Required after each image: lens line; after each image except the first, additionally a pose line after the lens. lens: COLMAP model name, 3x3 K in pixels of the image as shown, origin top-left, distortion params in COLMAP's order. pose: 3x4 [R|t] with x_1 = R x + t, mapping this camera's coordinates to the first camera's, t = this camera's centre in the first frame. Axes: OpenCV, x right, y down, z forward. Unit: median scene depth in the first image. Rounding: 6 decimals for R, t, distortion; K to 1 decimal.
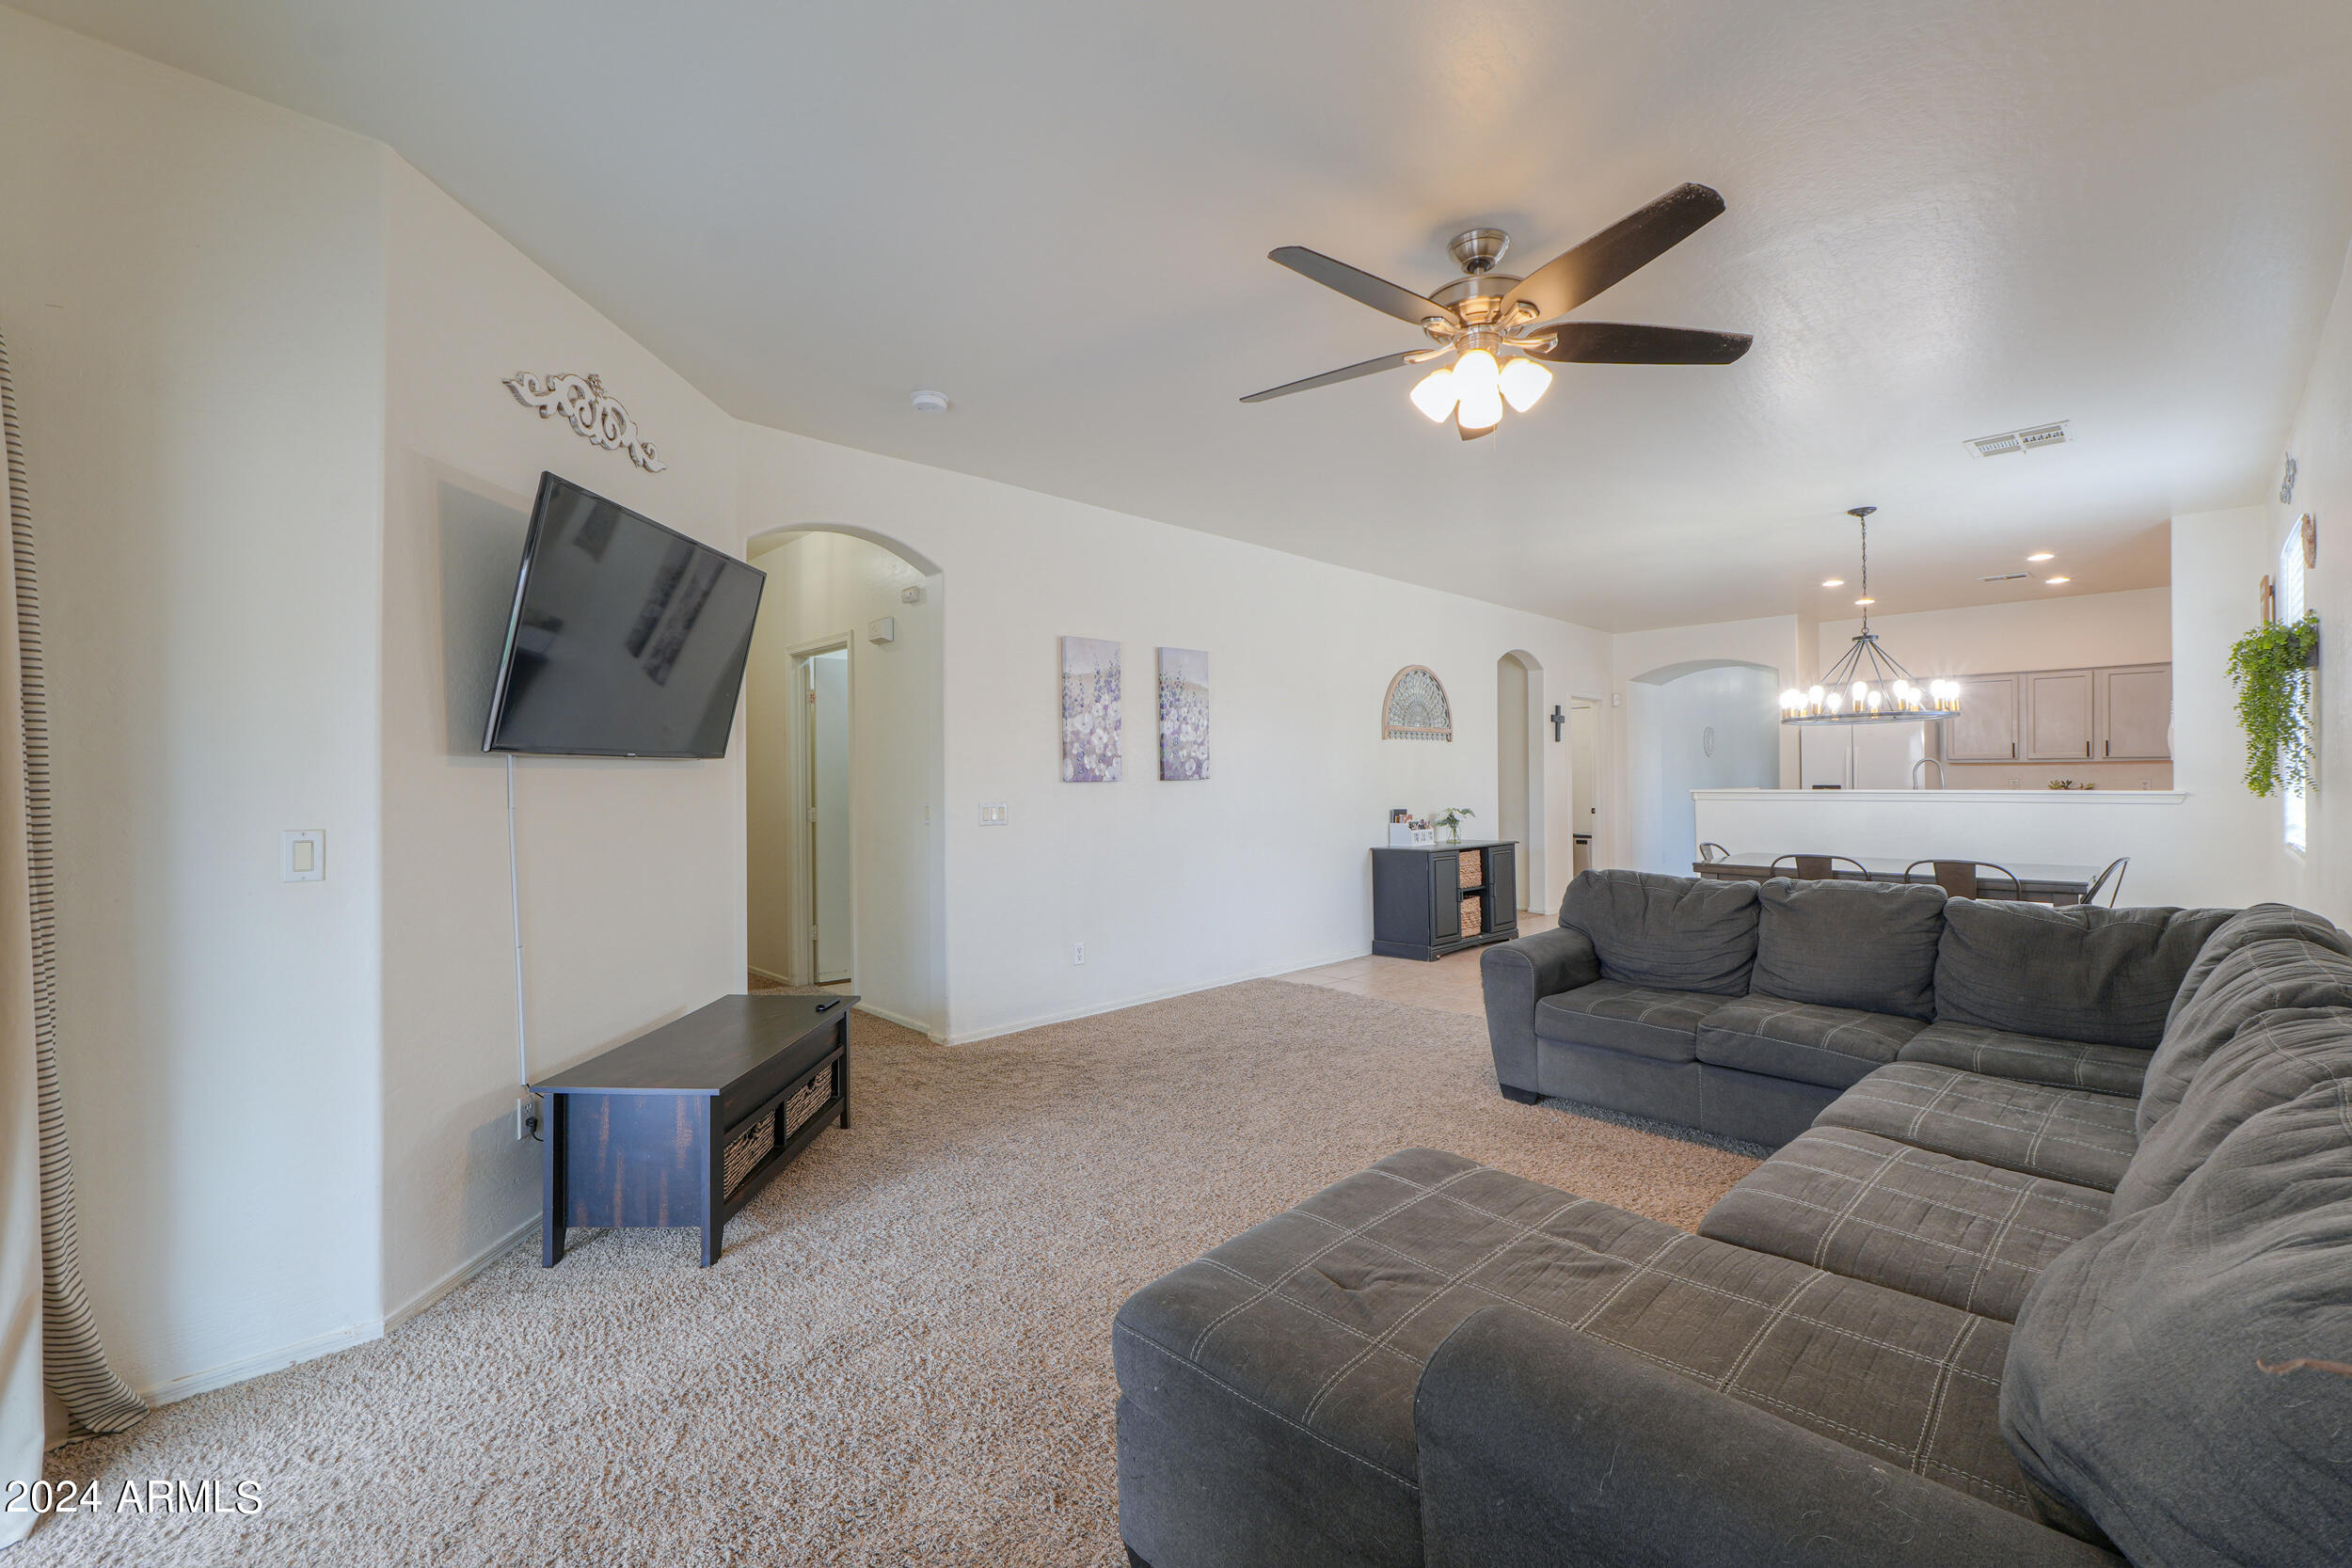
lens RADIAL K [[986.0, 0, 1176.9], [0, 986.0, 773.5], [0, 0, 1]] dist [-0.000641, -0.000288]
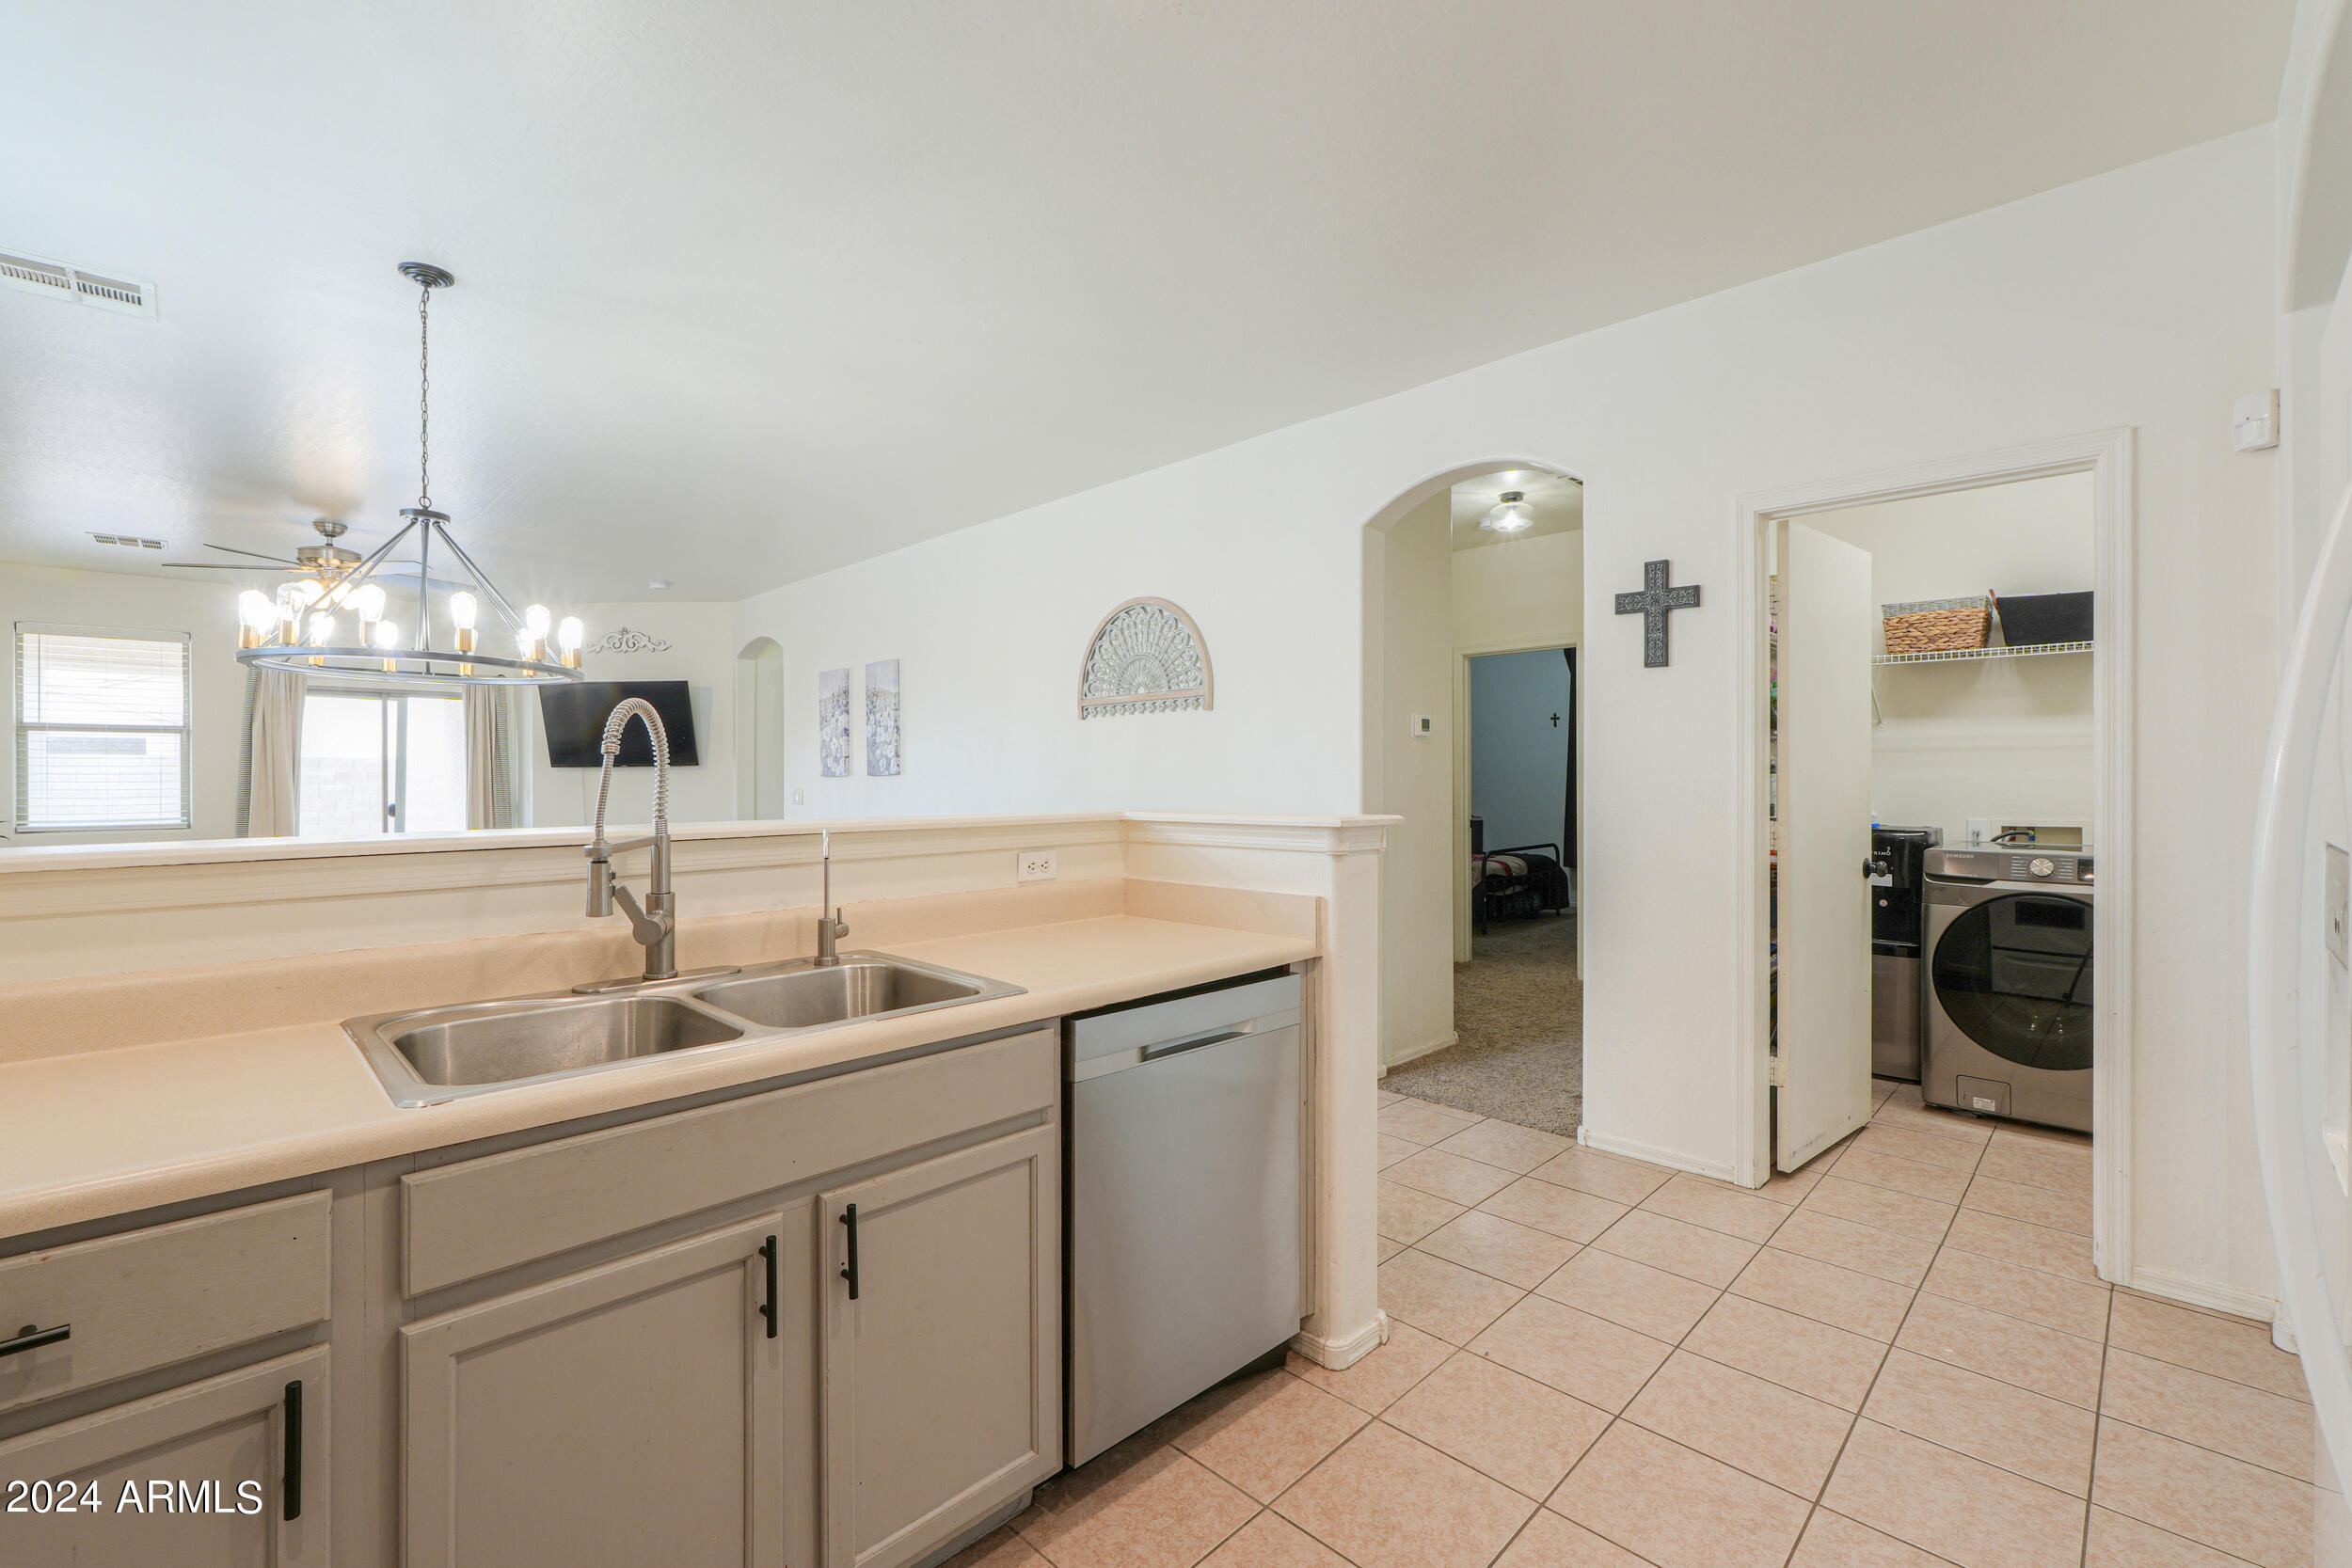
lens RADIAL K [[997.3, 0, 1187.6], [0, 997.3, 777.0], [0, 0, 1]] dist [-0.011070, 0.000526]
pose [[0.016783, 0.006929, -0.999835, 1.235259], [0.007819, 0.999945, 0.007061, 0.003075], [0.999829, -0.007936, 0.016727, 1.404238]]
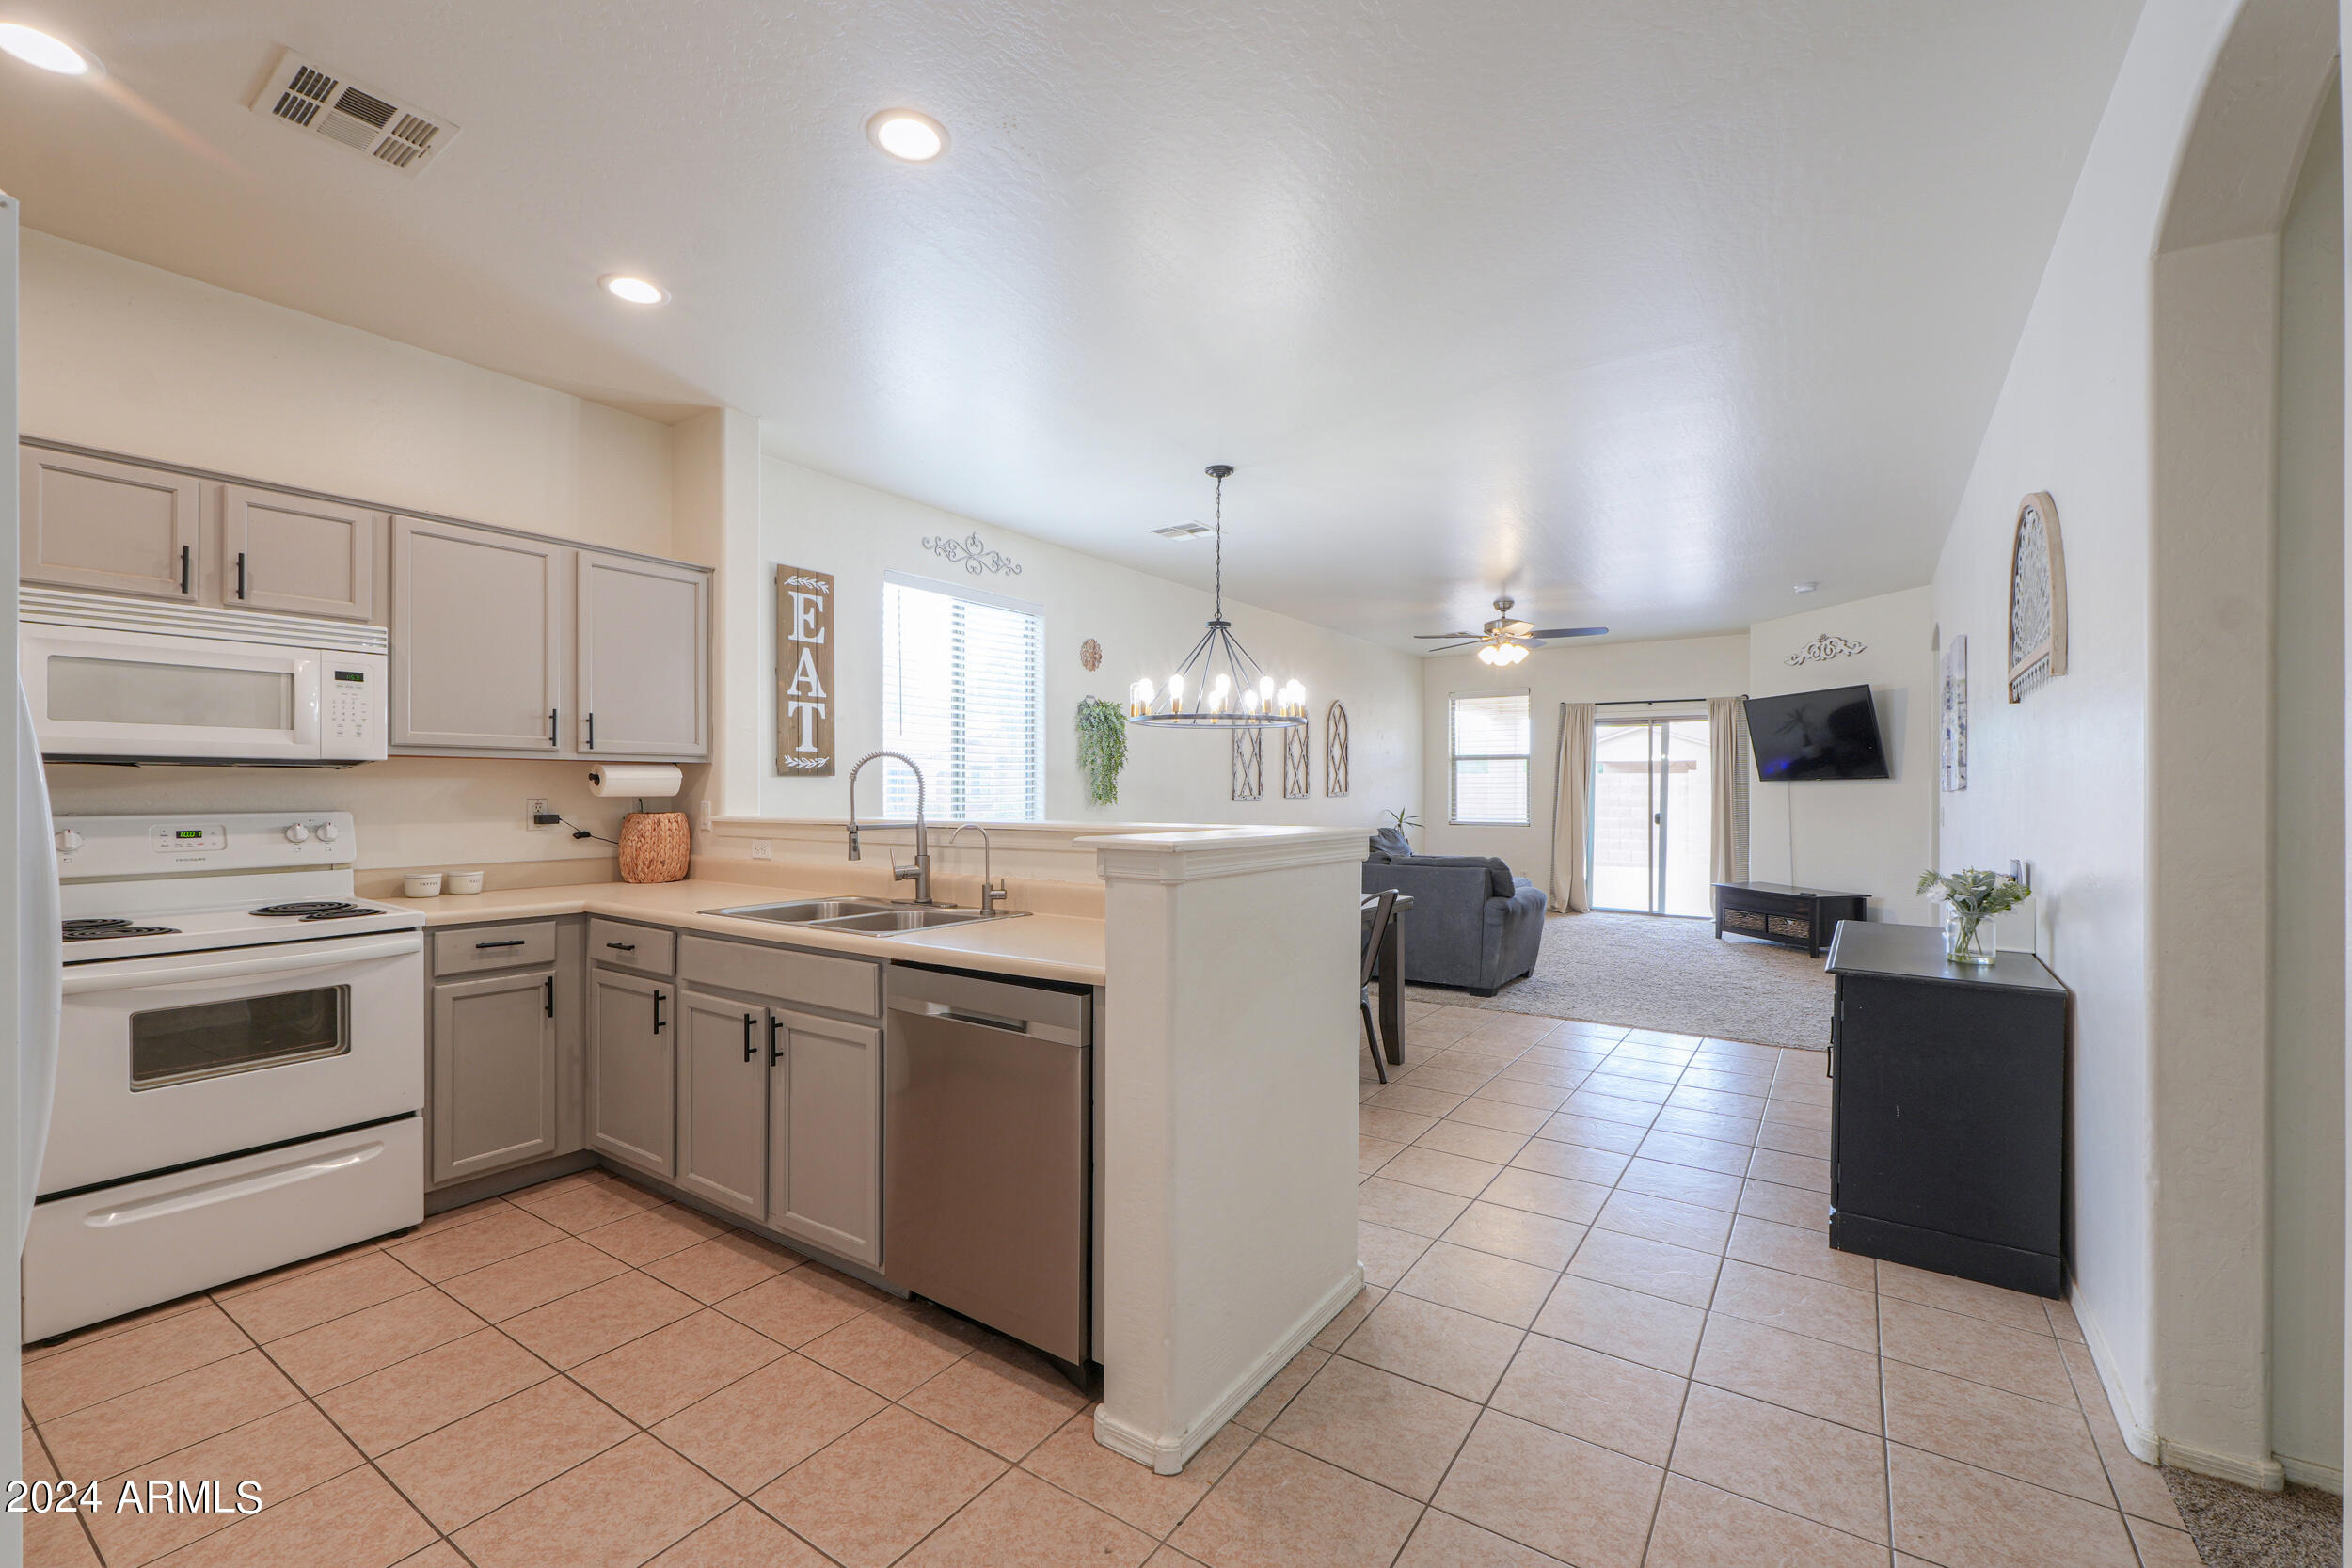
lens RADIAL K [[1002.4, 0, 1178.8], [0, 1002.4, 787.6], [0, 0, 1]] dist [0.000221, -0.000480]
pose [[-0.981433, 0.004419, -0.191757, 0.893241], [0.005864, 0.999959, -0.006970, 0.006188], [0.191718, -0.007965, -0.981418, 1.824164]]
